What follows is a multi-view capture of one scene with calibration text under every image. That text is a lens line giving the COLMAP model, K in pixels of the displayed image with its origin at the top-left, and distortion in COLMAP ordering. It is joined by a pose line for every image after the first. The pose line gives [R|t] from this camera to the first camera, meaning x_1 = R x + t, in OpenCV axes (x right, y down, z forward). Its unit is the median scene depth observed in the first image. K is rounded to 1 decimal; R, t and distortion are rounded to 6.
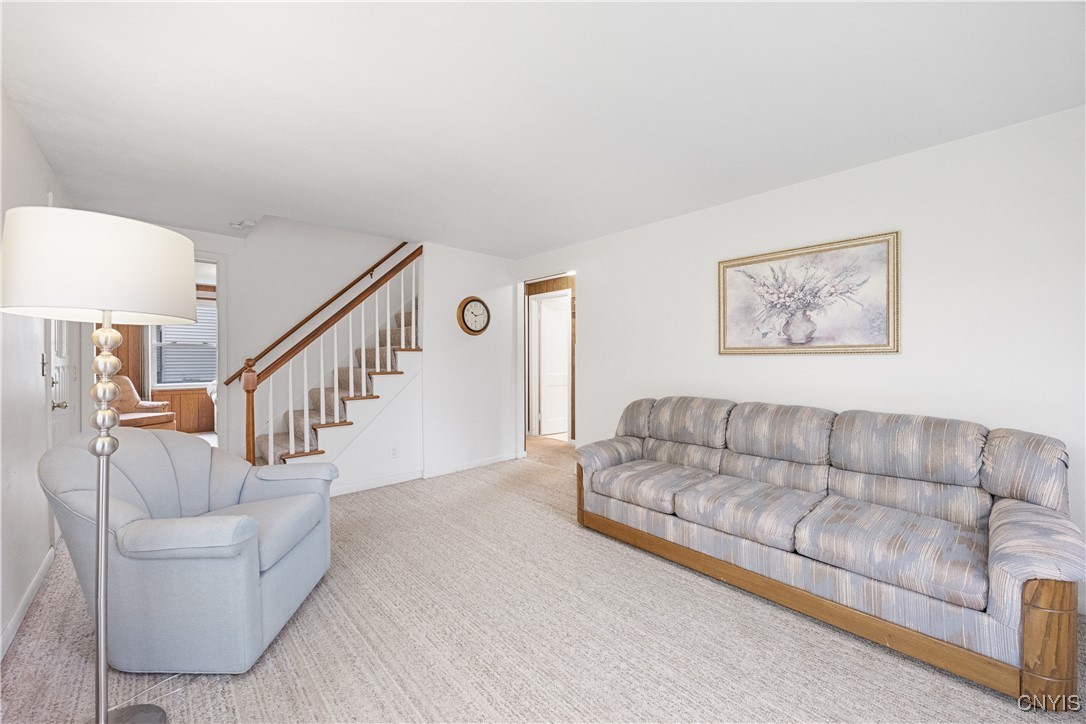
lens RADIAL K [[416.8, 0, 554.4], [0, 416.8, 362.2], [0, 0, 1]] dist [-0.000379, -0.000116]
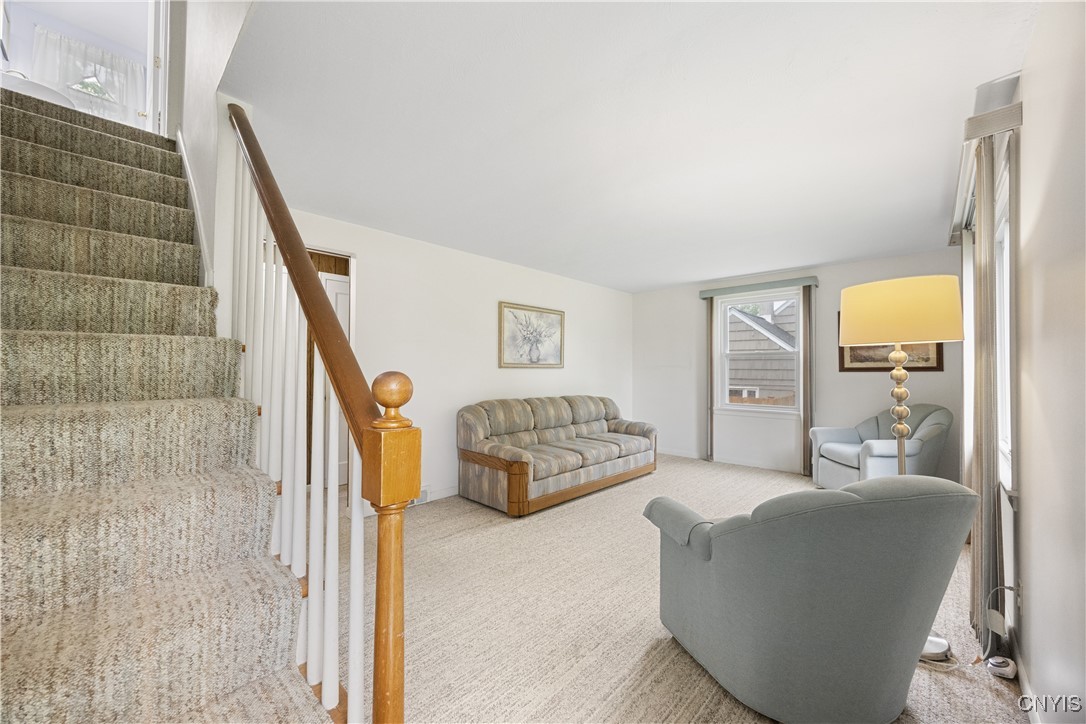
lens RADIAL K [[416.8, 0, 554.4], [0, 416.8, 362.2], [0, 0, 1]] dist [-0.000379, -0.000116]
pose [[-0.067467, 0.020916, 0.997502, -1.139070], [0.005287, 0.999774, -0.020606, -0.008037], [-0.997708, 0.003883, -0.067562, 1.034251]]
